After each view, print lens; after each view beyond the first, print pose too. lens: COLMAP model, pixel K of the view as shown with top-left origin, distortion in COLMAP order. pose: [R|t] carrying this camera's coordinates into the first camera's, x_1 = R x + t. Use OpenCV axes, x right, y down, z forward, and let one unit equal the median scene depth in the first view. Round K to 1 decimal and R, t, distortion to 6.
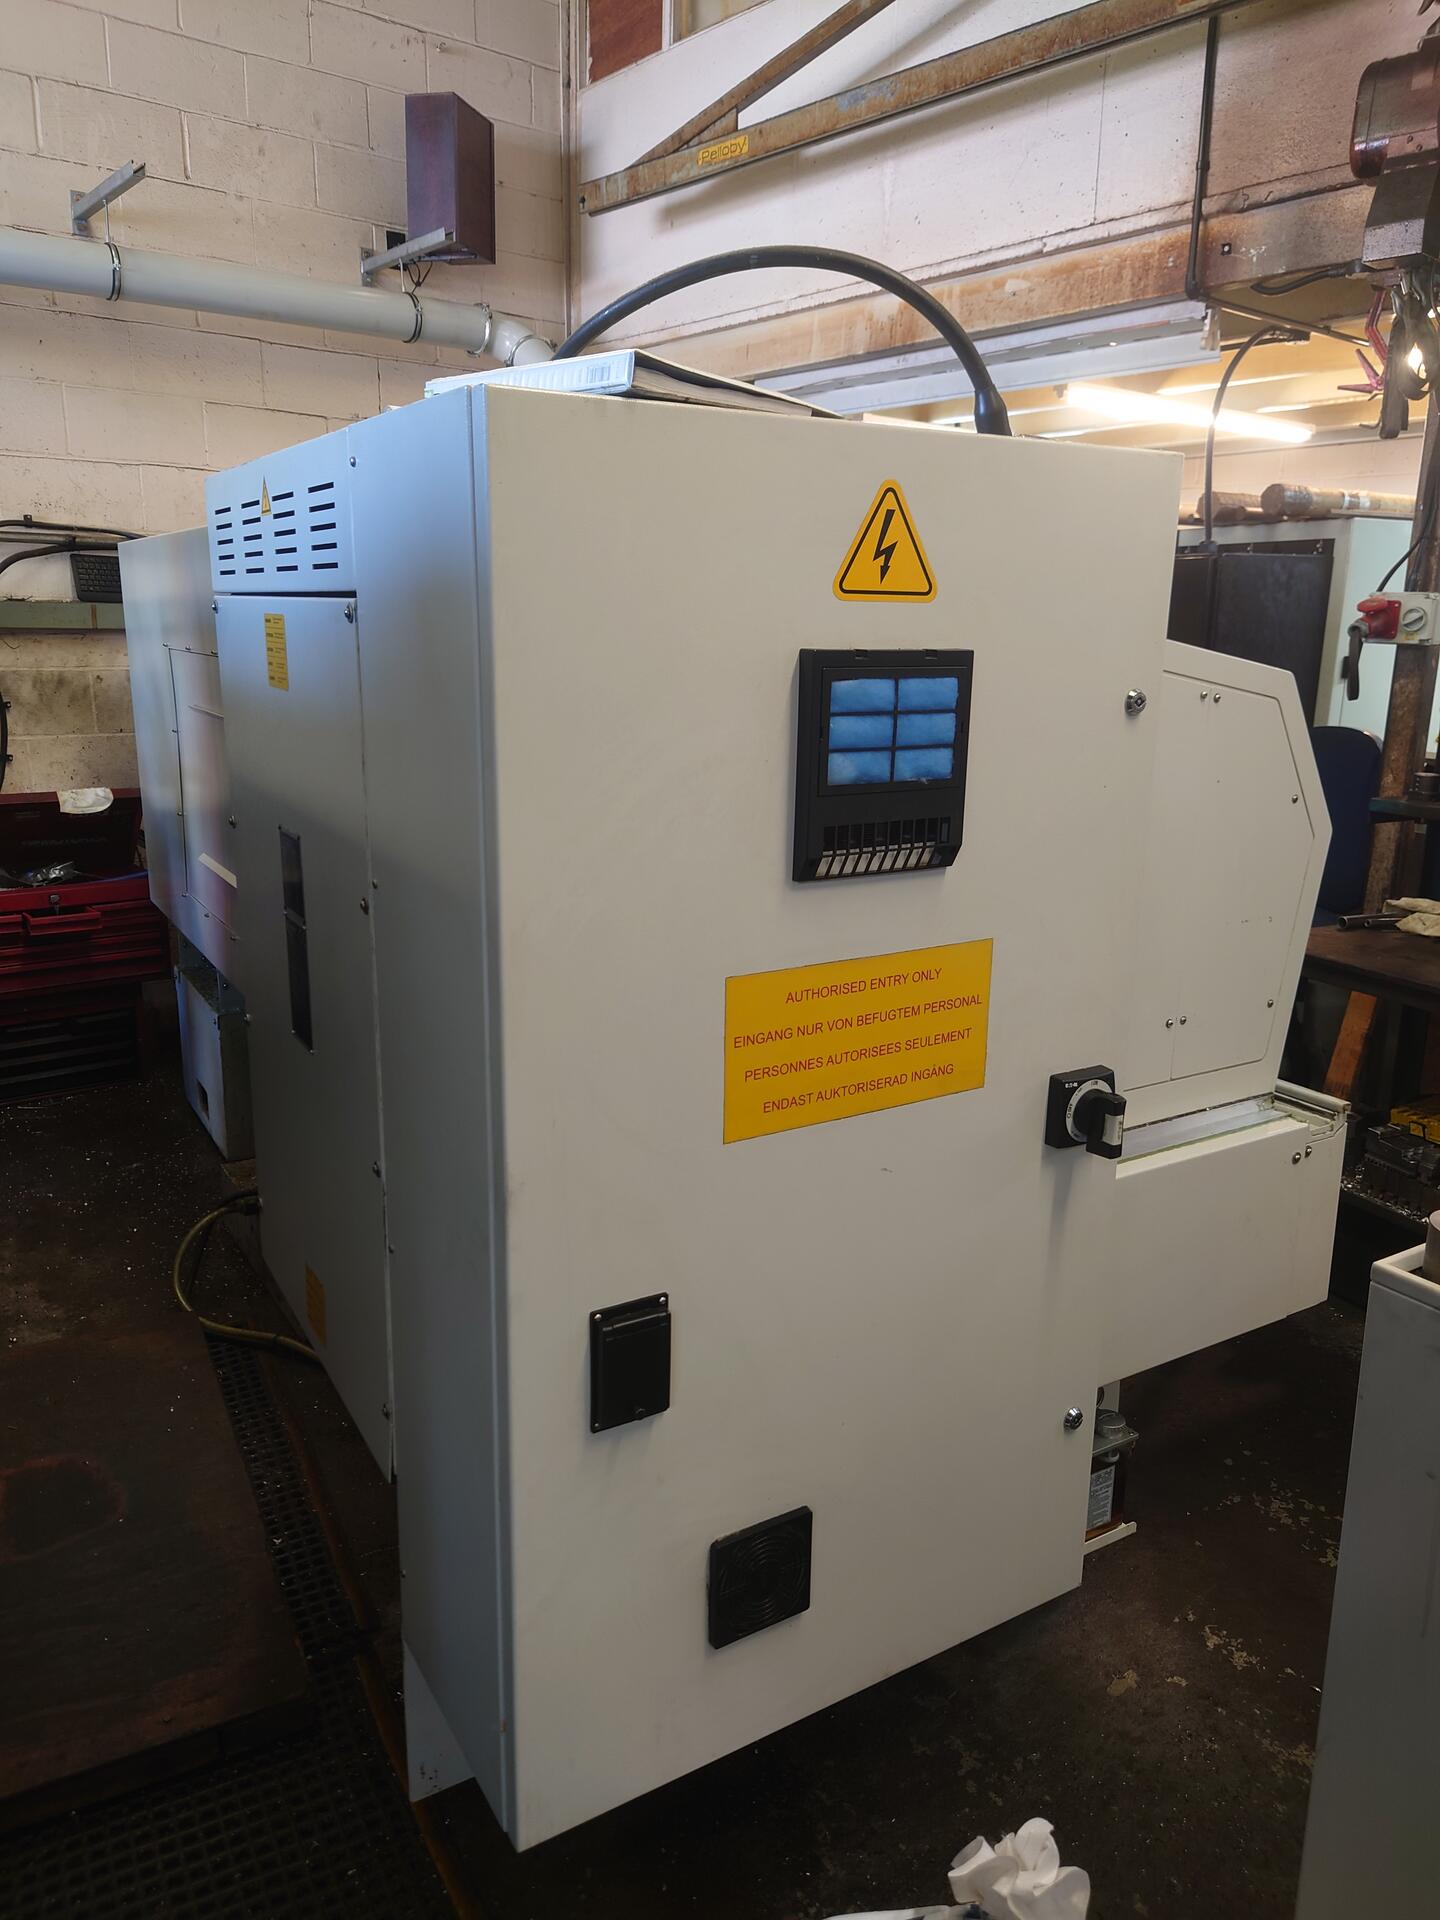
lens RADIAL K [[1367.1, 0, 720.0], [0, 1367.1, 960.0], [0, 0, 1]] dist [0.075336, -0.086391]
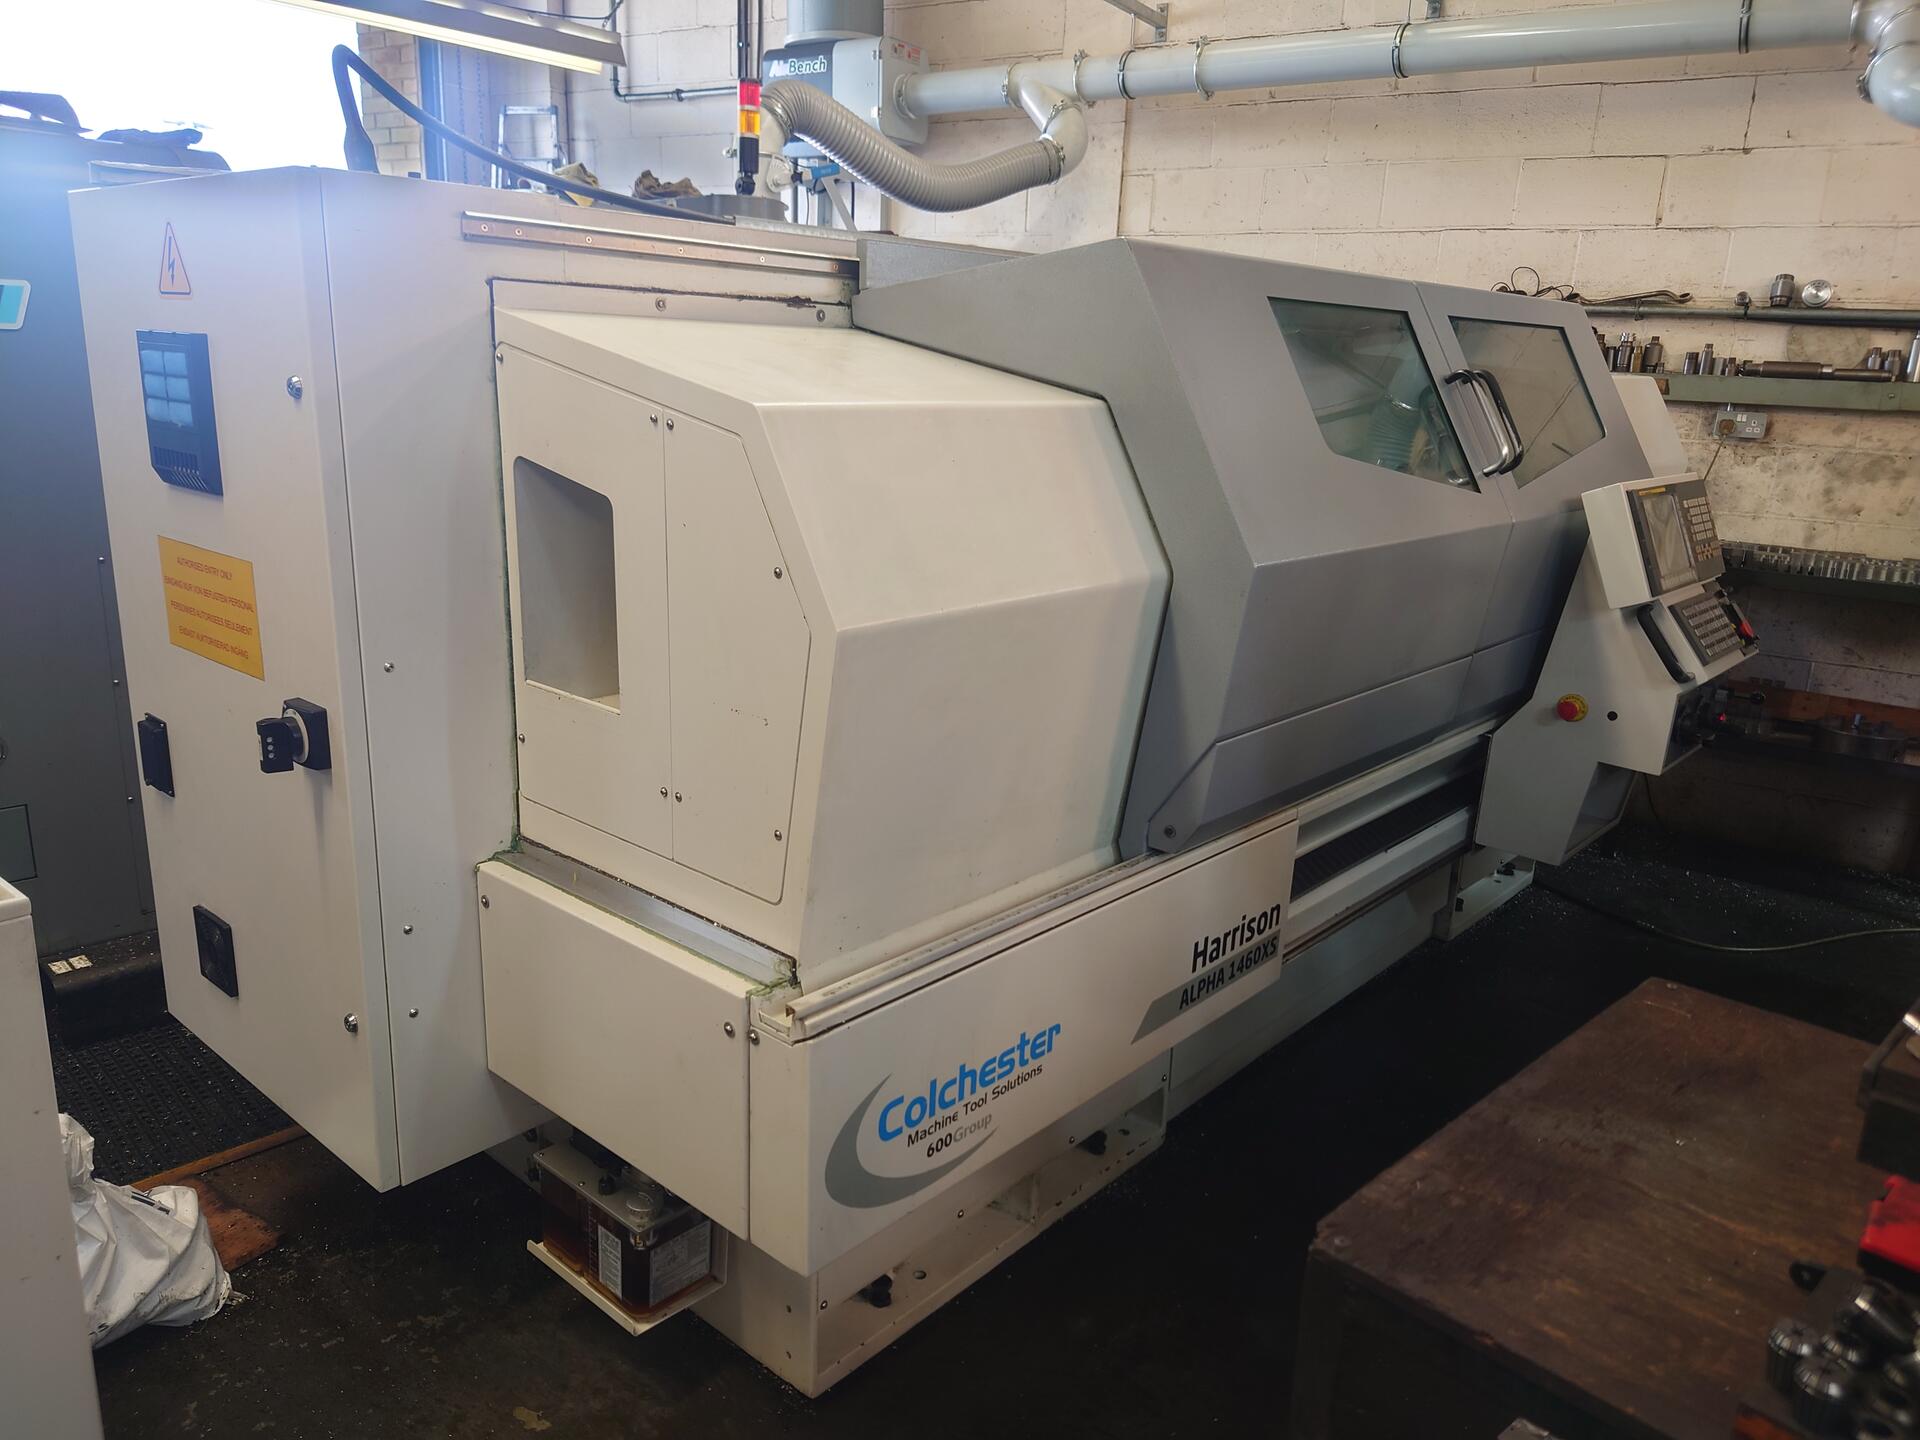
lens RADIAL K [[1367.1, 0, 968.6], [0, 1367.1, 724.0], [0, 0, 1]] dist [0.075336, -0.086391]
pose [[0.301190, 0.249006, -0.920478, 1.168981], [-0.265867, 0.948953, 0.169715, -0.194051], [0.915751, 0.193609, 0.352018, 0.847134]]
